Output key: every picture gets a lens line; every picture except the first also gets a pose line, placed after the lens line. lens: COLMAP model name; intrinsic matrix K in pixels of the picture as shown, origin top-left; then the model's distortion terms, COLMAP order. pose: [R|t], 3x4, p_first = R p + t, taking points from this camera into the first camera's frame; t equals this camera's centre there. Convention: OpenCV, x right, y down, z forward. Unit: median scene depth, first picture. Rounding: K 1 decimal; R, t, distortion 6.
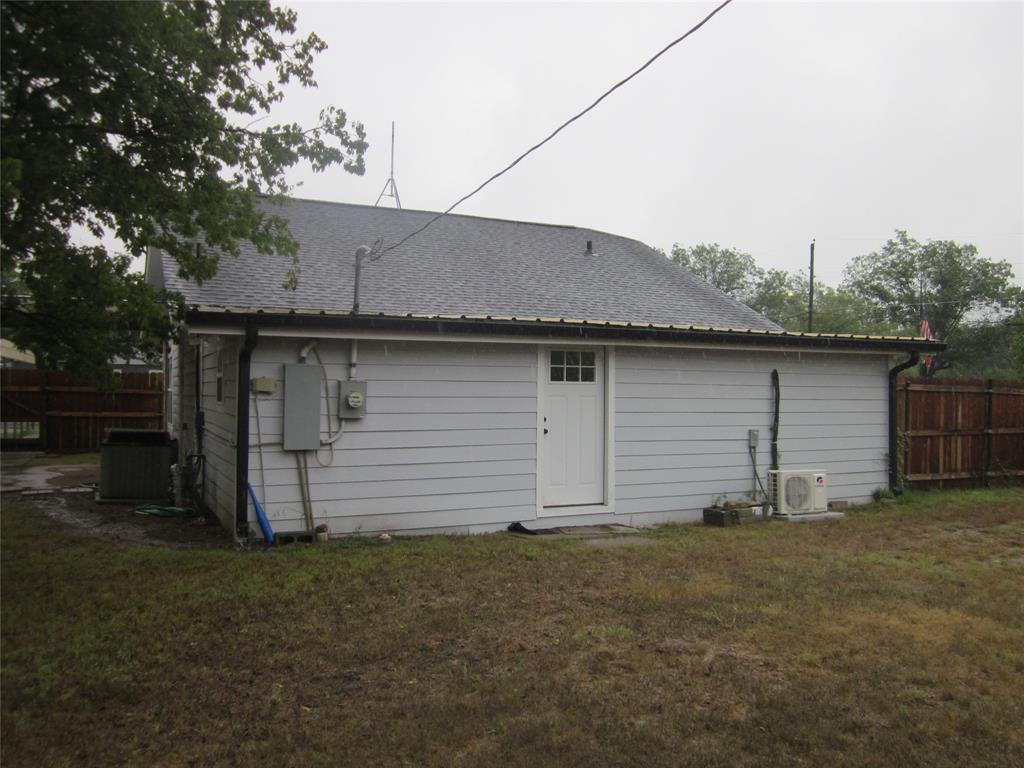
lens RADIAL K [[850.6, 0, 516.7], [0, 850.6, 380.9], [0, 0, 1]] dist [-0.046244, 0.004482]
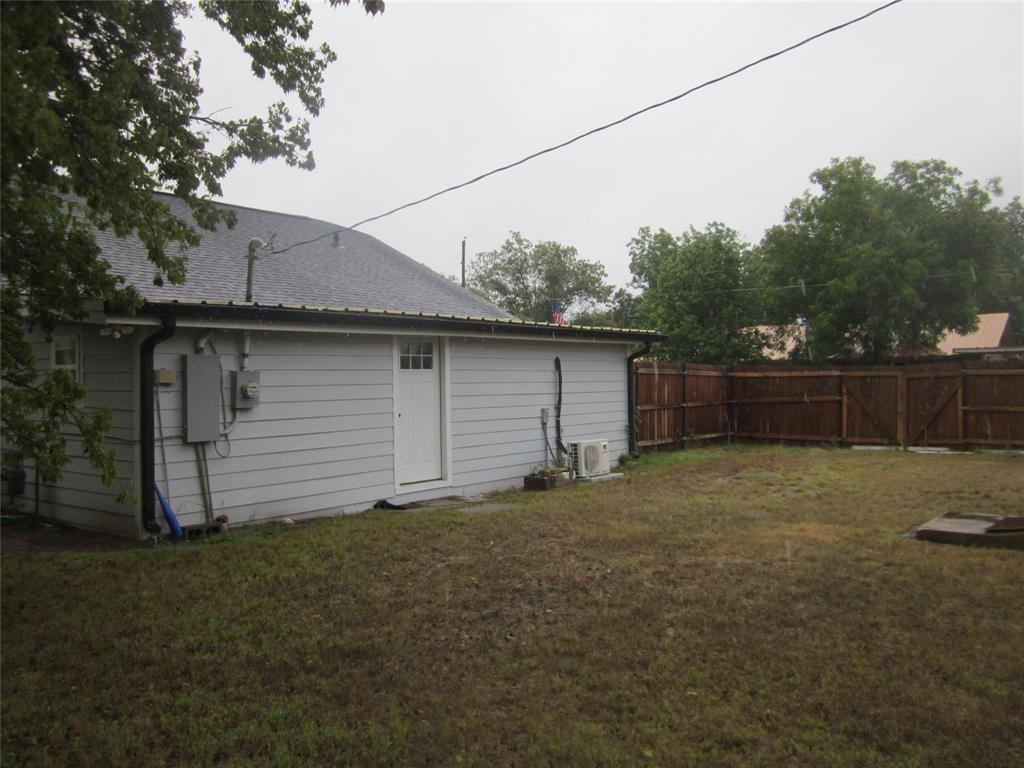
lens RADIAL K [[850.6, 0, 516.7], [0, 850.6, 380.9], [0, 0, 1]] dist [-0.046244, 0.004482]
pose [[0.893891, -0.019140, 0.447875, -0.312630], [0.012810, 0.999771, 0.017160, -0.001387], [-0.448101, -0.009602, 0.893932, -0.038545]]
